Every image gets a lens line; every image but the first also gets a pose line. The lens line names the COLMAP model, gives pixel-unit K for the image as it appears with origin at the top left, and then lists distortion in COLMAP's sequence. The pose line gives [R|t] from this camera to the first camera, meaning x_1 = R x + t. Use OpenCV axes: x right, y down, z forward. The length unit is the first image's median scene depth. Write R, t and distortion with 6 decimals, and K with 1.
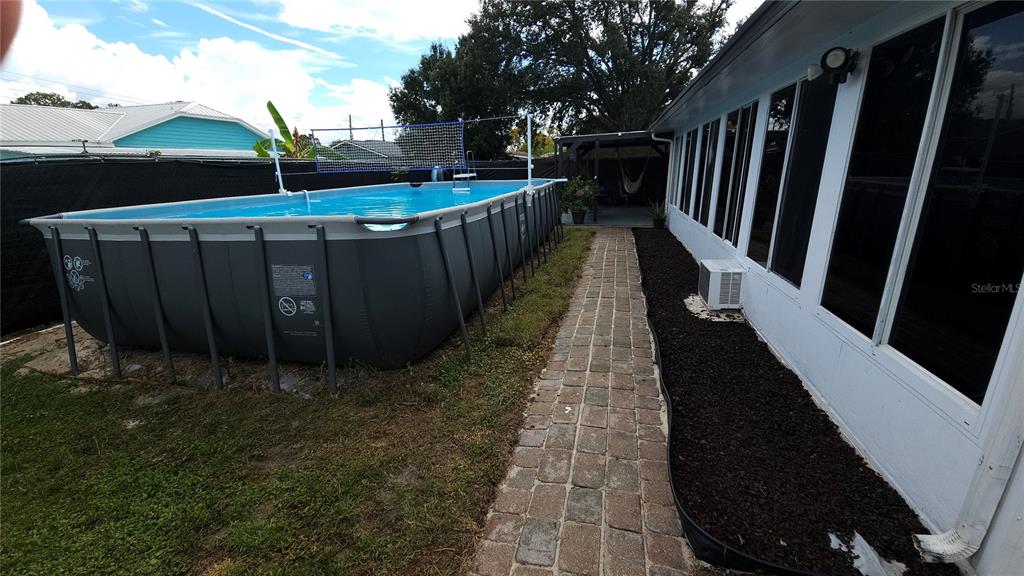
lens RADIAL K [[417.7, 0, 508.0], [0, 417.7, 286.7], [0, 0, 1]] dist [0.001291, -0.000142]
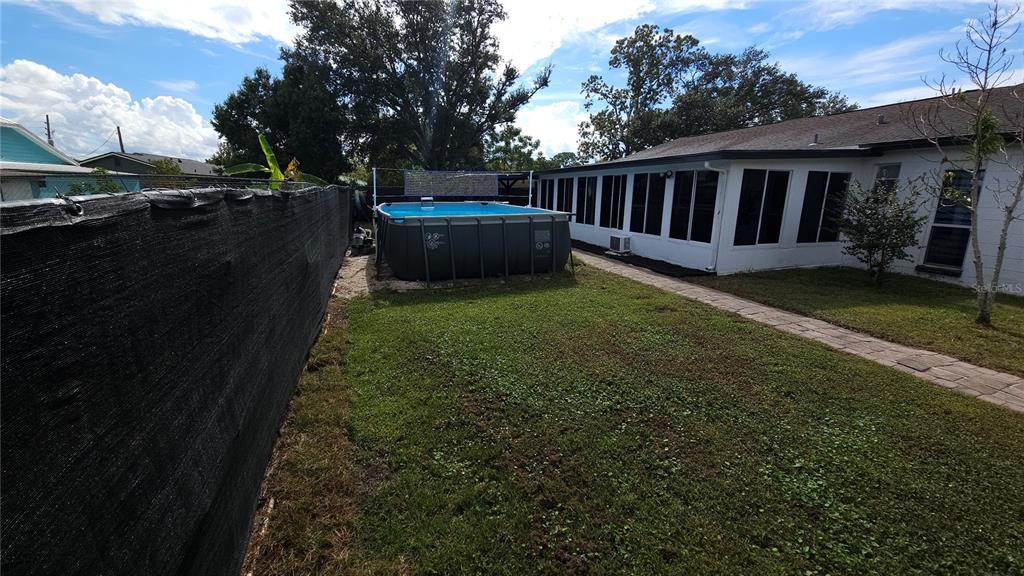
lens RADIAL K [[417.7, 0, 508.0], [0, 417.7, 286.7], [0, 0, 1]] dist [0.001291, -0.000142]
pose [[0.850706, -0.088340, 0.518166, -0.242312], [0.117046, 0.992863, -0.022893, 0.039678], [-0.512445, 0.080124, 0.854974, -0.138349]]
